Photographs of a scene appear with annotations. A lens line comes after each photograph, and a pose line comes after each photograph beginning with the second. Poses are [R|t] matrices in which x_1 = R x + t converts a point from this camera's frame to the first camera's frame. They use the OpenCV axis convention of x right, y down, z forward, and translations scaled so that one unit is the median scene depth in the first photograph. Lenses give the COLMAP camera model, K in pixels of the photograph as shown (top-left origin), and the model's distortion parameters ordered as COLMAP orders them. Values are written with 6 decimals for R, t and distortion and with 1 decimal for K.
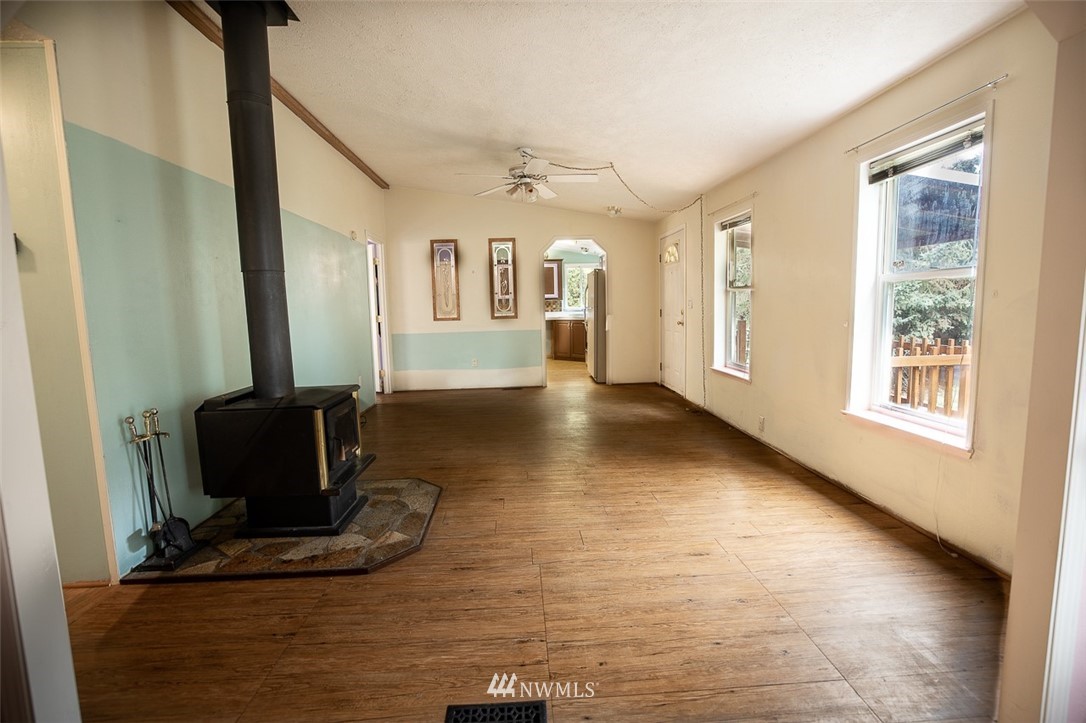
lens RADIAL K [[469.3, 0, 540.2], [0, 469.3, 353.8], [0, 0, 1]] dist [-0.023525, 0.000611]
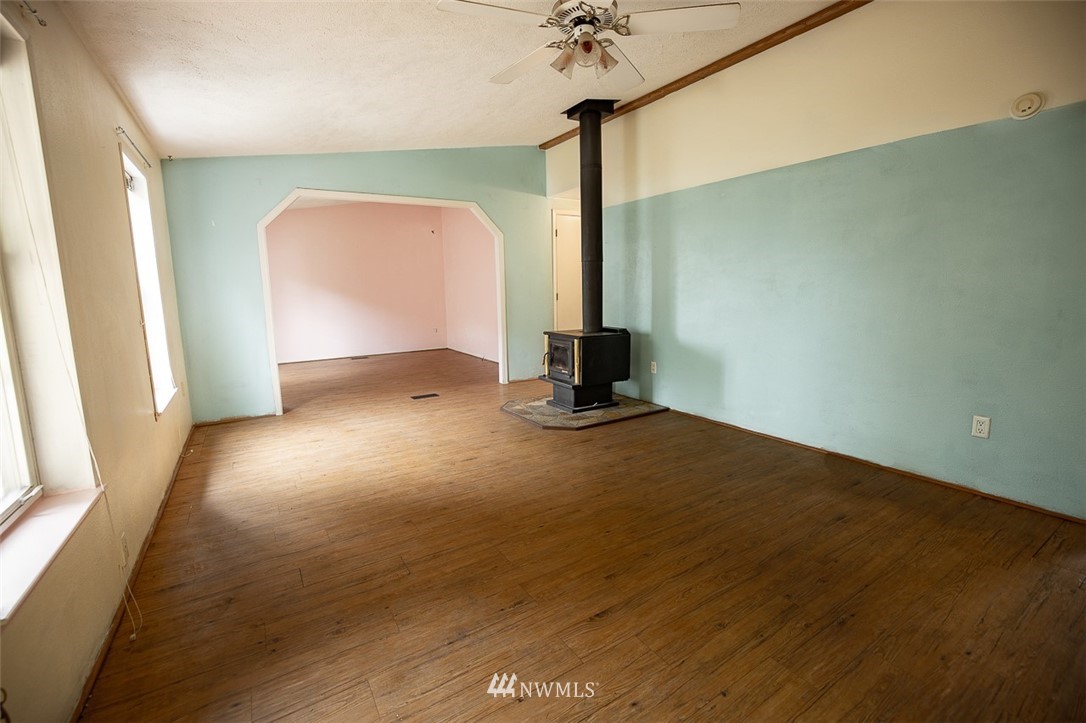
lens RADIAL K [[469.3, 0, 540.2], [0, 469.3, 353.8], [0, 0, 1]] dist [-0.023525, 0.000611]
pose [[-0.869902, 0.111953, -0.480351, 0.391487], [-0.006006, 0.971422, 0.237281, -0.211437], [0.493188, 0.209297, -0.844370, 2.025935]]
